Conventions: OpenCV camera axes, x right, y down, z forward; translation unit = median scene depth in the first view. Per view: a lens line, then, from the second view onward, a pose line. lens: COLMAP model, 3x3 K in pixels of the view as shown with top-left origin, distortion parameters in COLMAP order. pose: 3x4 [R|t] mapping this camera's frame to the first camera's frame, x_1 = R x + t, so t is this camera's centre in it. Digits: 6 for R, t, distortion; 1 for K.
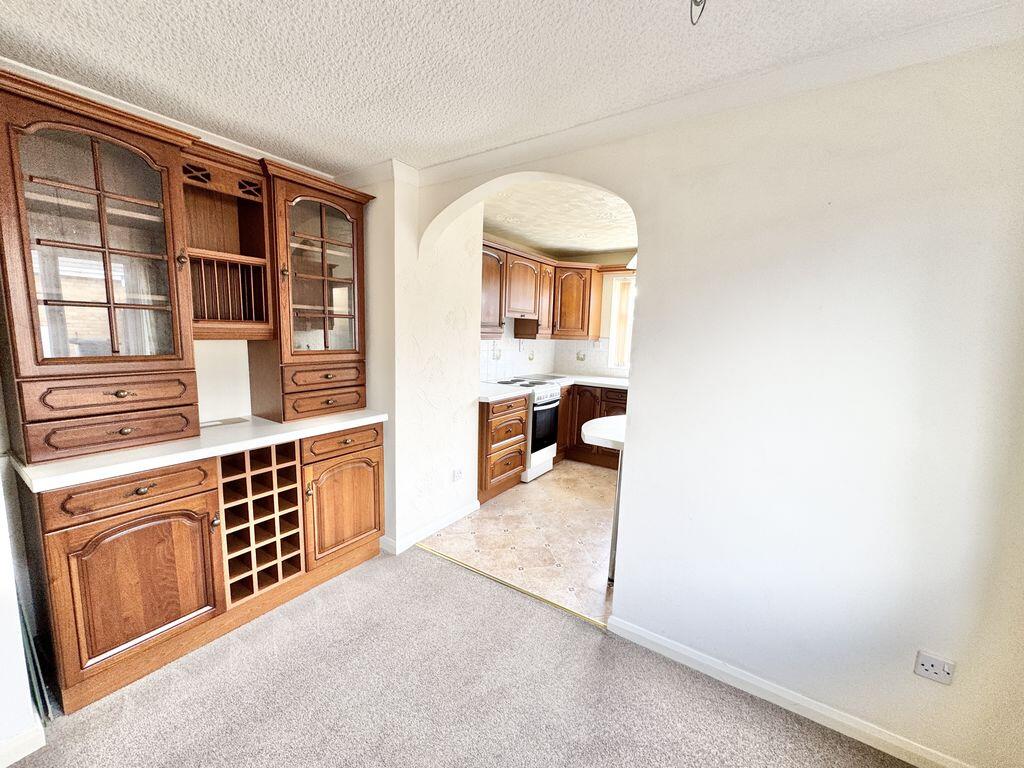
lens RADIAL K [[410.0, 0, 514.9], [0, 410.0, 384.0], [0, 0, 1]] dist [0.000589, 0.000120]
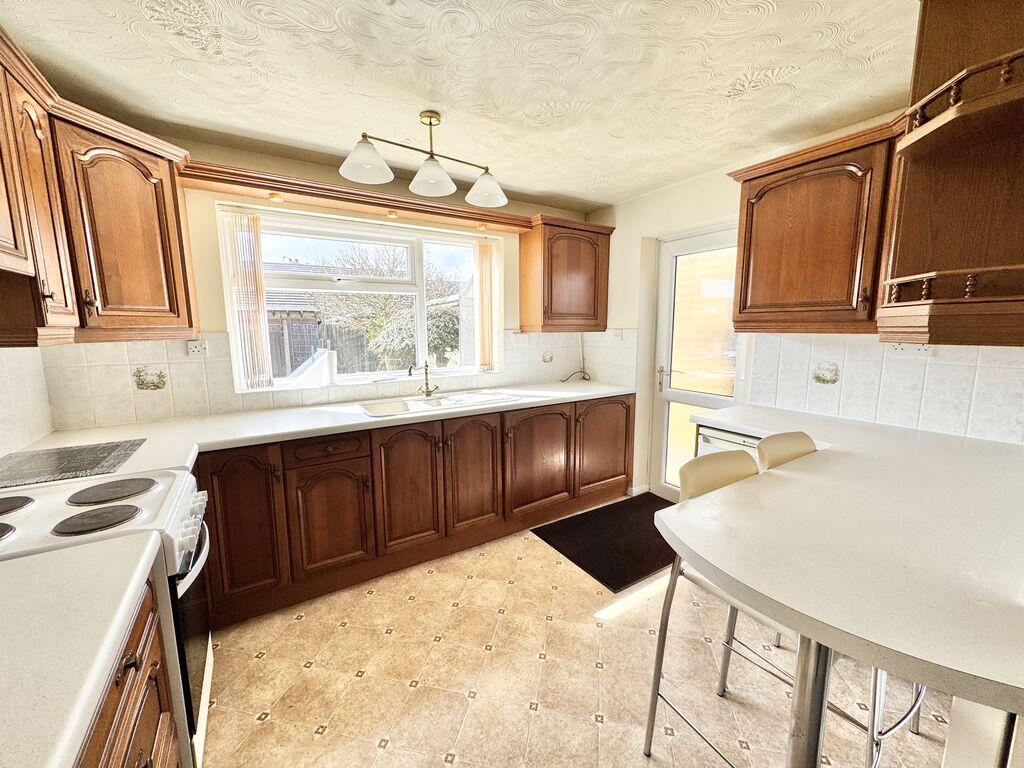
lens RADIAL K [[410.0, 0, 512.8], [0, 410.0, 384.6], [0, 0, 1]] dist [0.000589, 0.000120]
pose [[0.407703, -0.162881, 0.898470, -0.088475], [0.140941, 0.983395, 0.114322, -0.078583], [-0.902172, 0.080021, 0.423890, 0.663272]]
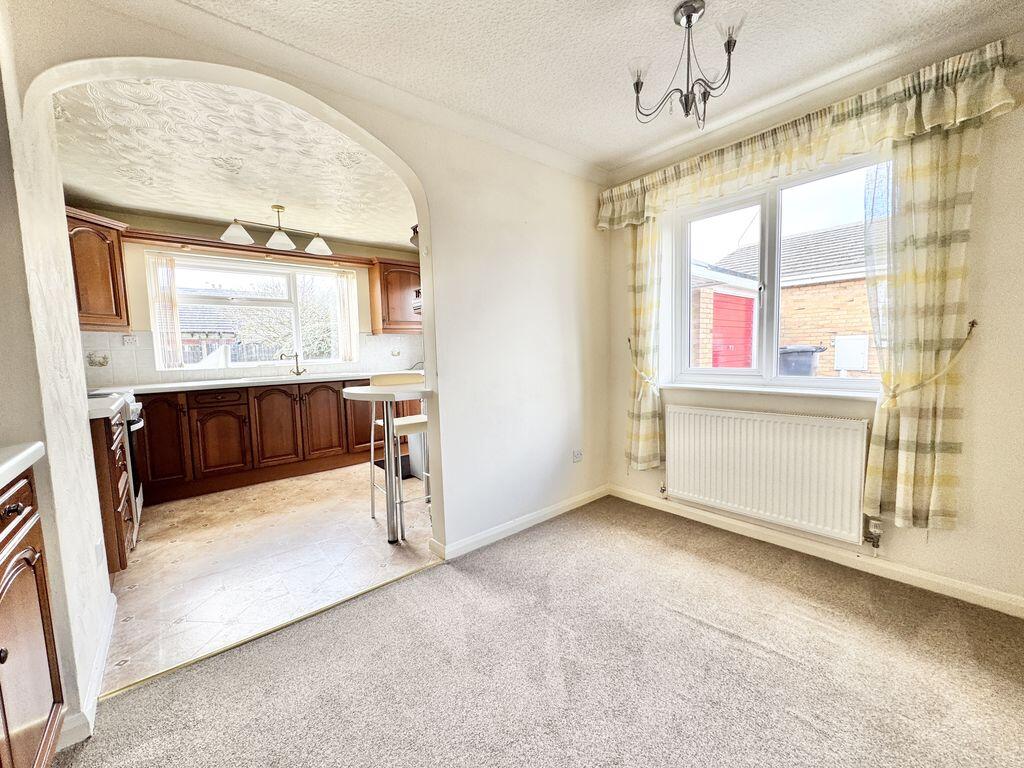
lens RADIAL K [[410.0, 0, 513.0], [0, 410.0, 382.7], [0, 0, 1]] dist [0.000589, 0.000120]
pose [[0.282249, -0.117374, 0.952134, -0.387692], [0.163270, 0.983885, 0.072889, 0.040678], [-0.945346, 0.134882, 0.296865, 0.233260]]
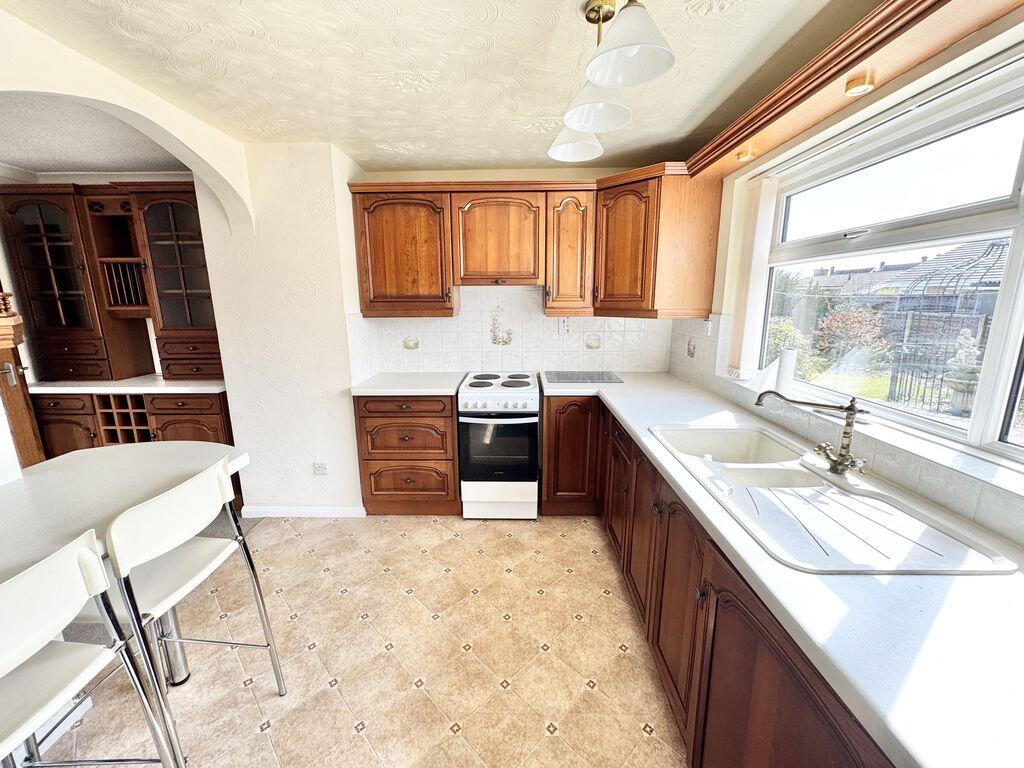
lens RADIAL K [[410.0, 0, 513.3], [0, 410.0, 385.0], [0, 0, 1]] dist [0.000589, 0.000120]
pose [[0.533289, 0.143057, -0.833749, 0.659691], [-0.089007, 0.989615, 0.112870, -0.081586], [0.841238, 0.014017, 0.540484, 0.702375]]
